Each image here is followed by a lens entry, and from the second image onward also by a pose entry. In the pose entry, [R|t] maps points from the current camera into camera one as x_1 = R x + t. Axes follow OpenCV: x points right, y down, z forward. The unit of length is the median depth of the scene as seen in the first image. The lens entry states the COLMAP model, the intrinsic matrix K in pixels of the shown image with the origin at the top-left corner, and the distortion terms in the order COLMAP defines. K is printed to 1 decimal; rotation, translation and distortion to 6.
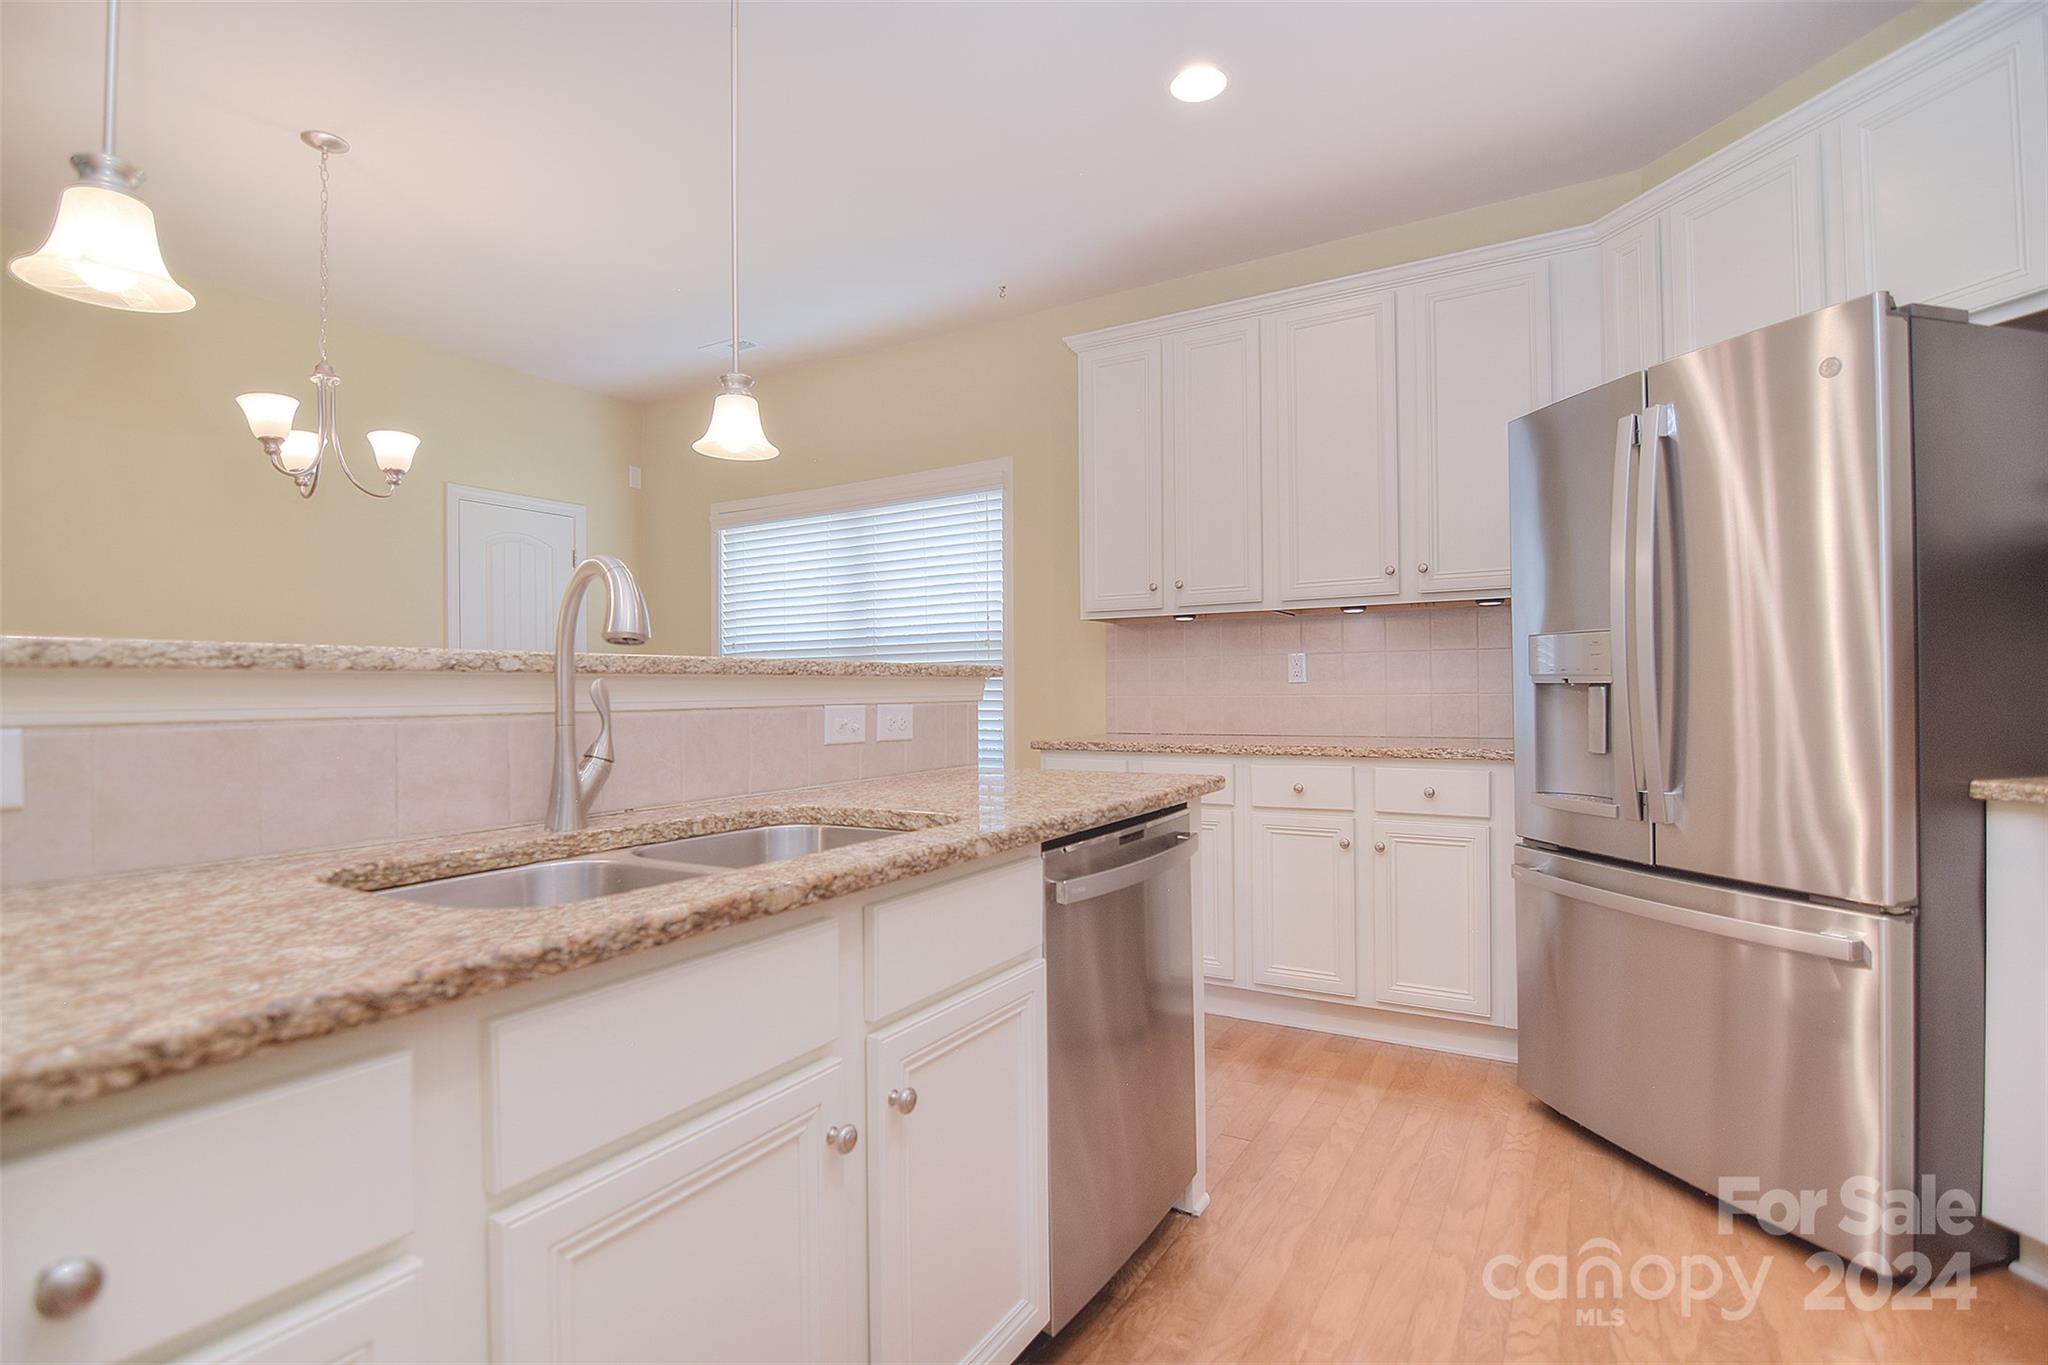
lens RADIAL K [[984.6, 0, 1028.6], [0, 984.6, 683.0], [0, 0, 1]] dist [-0.011107, -0.006916]
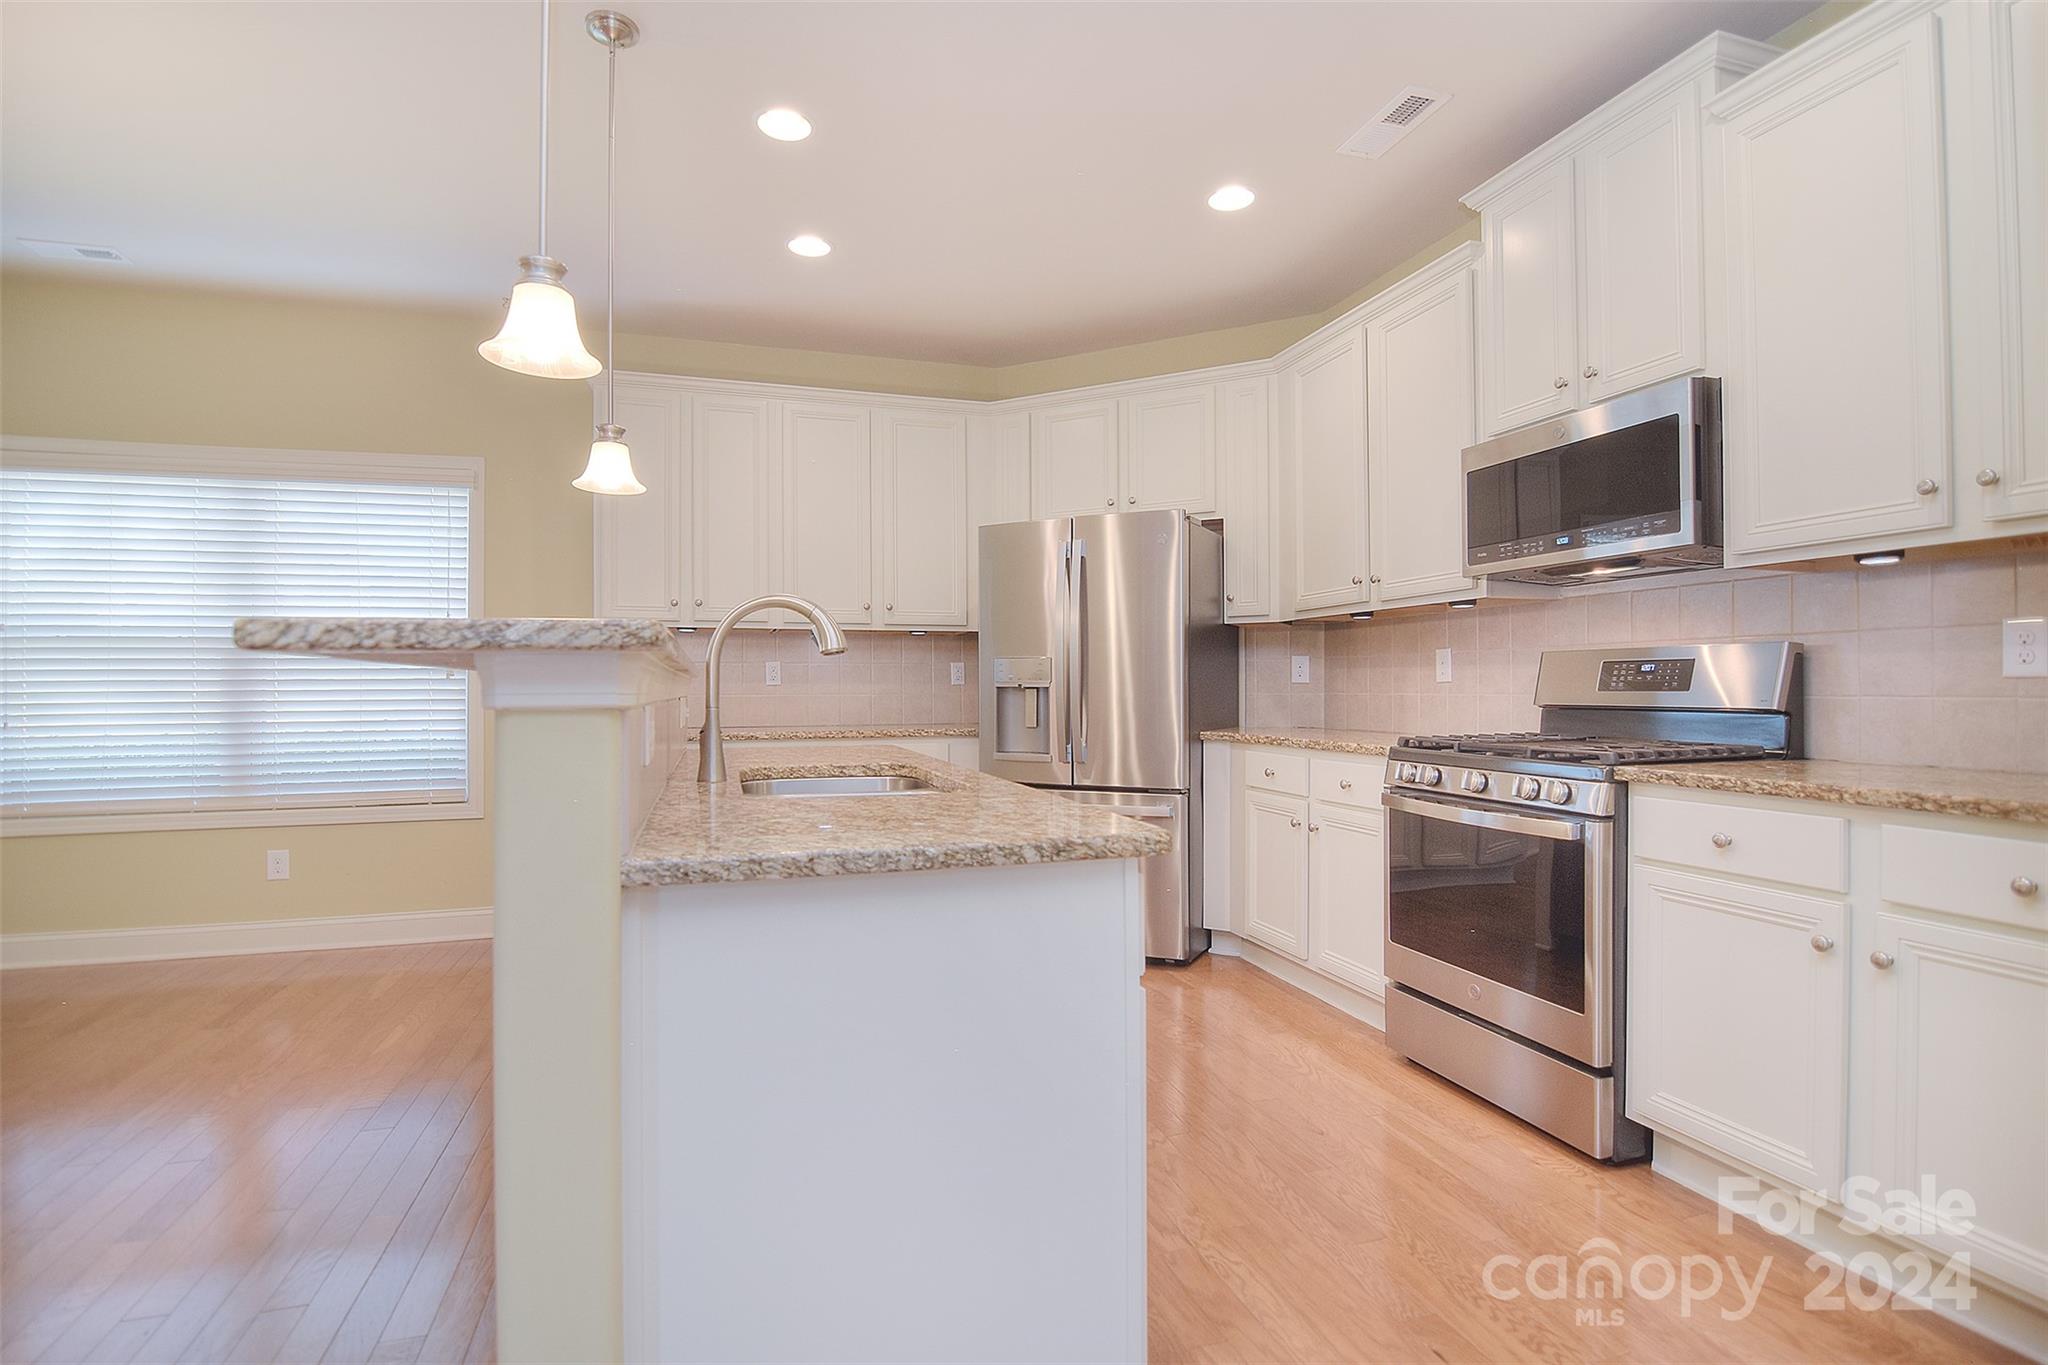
lens RADIAL K [[984.6, 0, 1028.6], [0, 984.6, 683.0], [0, 0, 1]] dist [-0.011107, -0.006916]
pose [[0.671787, 0.013263, 0.740625, -0.691109], [-0.009238, 0.999912, -0.009528, 0.009198], [-0.740686, -0.000441, 0.671851, -0.165088]]
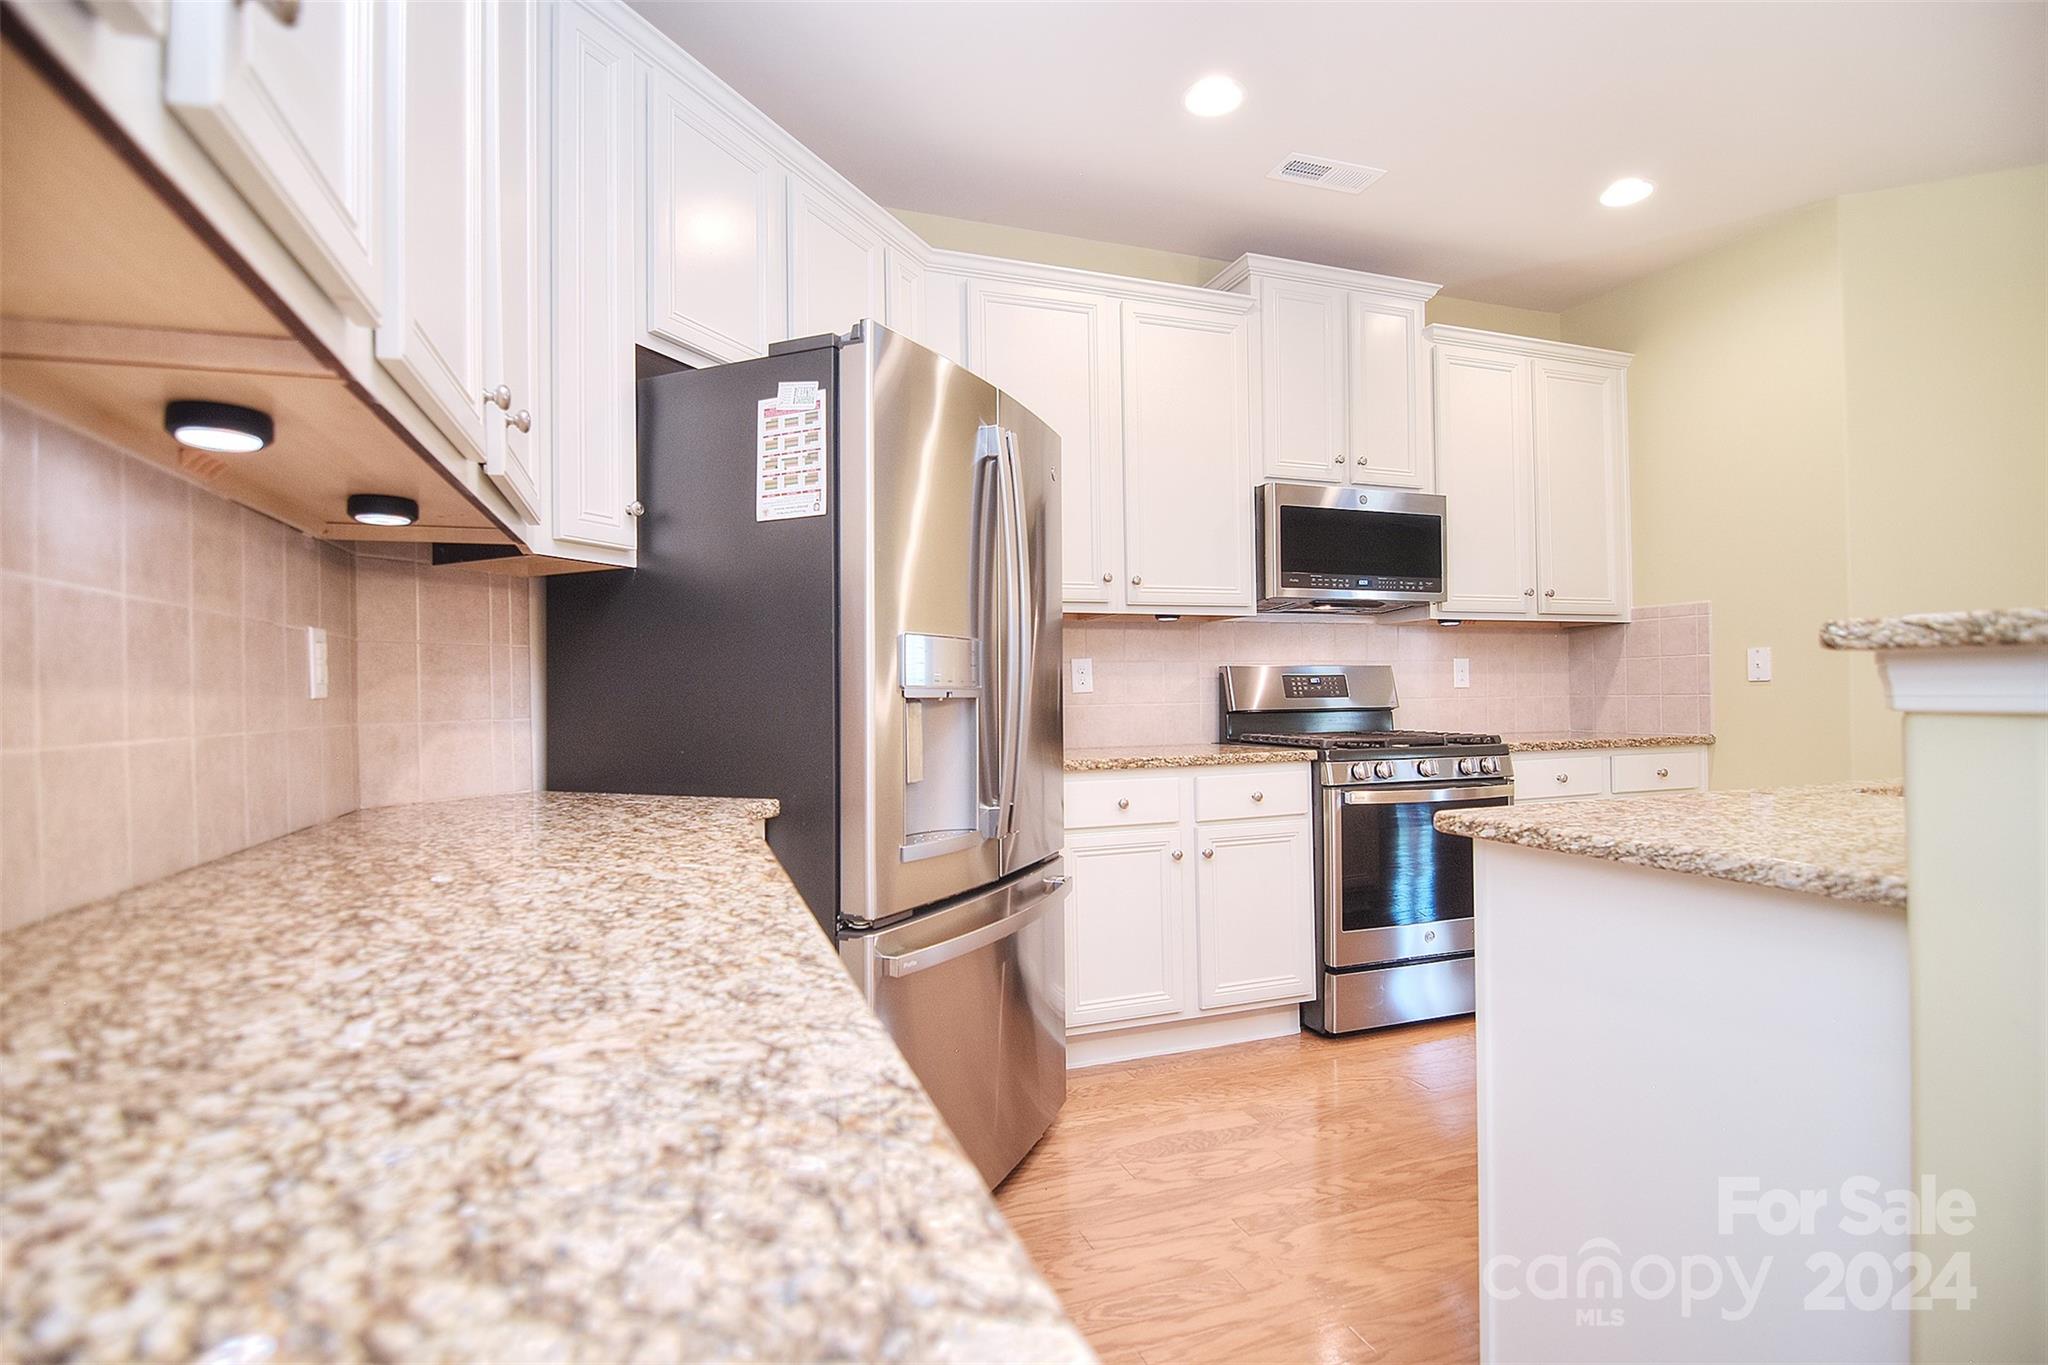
lens RADIAL K [[984.6, 0, 1028.6], [0, 984.6, 683.0], [0, 0, 1]] dist [-0.011107, -0.006916]
pose [[-0.772237, 0.033689, 0.634441, -0.029978], [0.020969, 0.999401, -0.027545, 0.011217], [-0.634989, -0.007968, -0.772480, 1.511326]]
